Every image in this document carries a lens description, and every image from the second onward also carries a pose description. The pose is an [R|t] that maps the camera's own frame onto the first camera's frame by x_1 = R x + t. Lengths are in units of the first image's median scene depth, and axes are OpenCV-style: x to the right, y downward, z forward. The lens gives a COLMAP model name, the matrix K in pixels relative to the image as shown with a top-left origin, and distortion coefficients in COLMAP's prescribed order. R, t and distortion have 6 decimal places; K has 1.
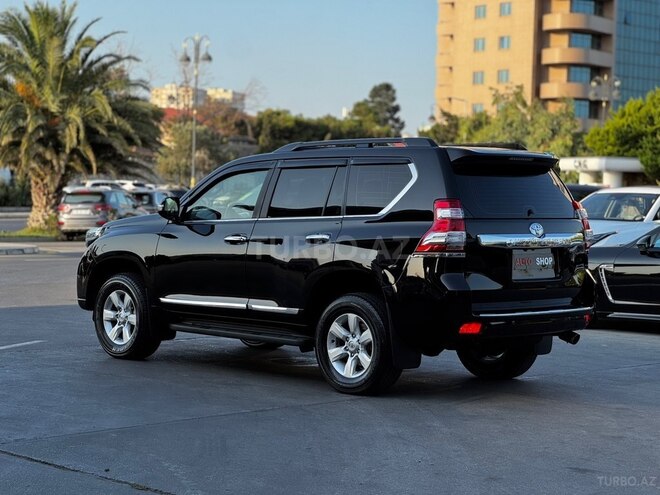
lens RADIAL K [[1465.9, 0, 330.0], [0, 1465.9, 247.5], [0, 0, 1]] dist [0.037859, 2.202472]
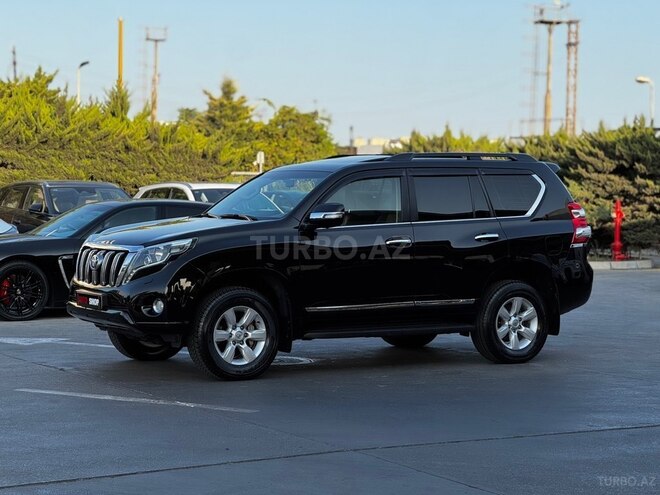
lens RADIAL K [[1465.9, 0, 330.0], [0, 1465.9, 247.5], [0, 0, 1]] dist [0.037859, 2.202472]
pose [[0.220541, -0.051286, 0.974028, -0.999471], [0.028661, 0.998526, 0.046087, -0.047188], [-0.974956, 0.017753, 0.221686, 0.724250]]
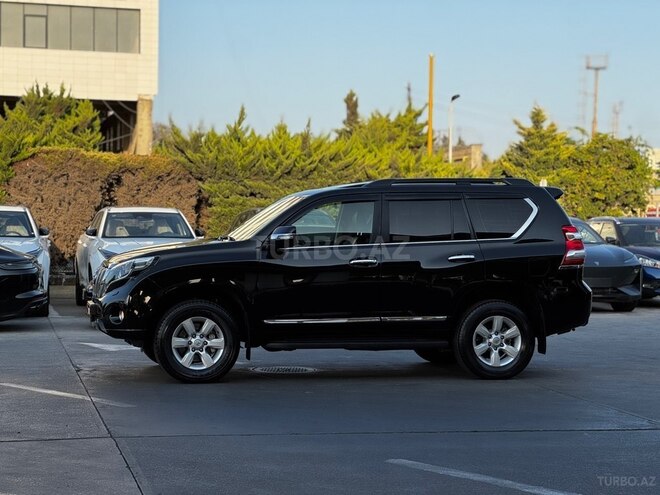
lens RADIAL K [[1465.9, 0, 330.0], [0, 1465.9, 247.5], [0, 0, 1]] dist [0.037859, 2.202472]
pose [[0.520527, -0.030003, 0.853318, -0.949299], [0.030948, 0.999389, 0.016261, -0.032817], [-0.853284, 0.017945, 0.521138, 0.375462]]
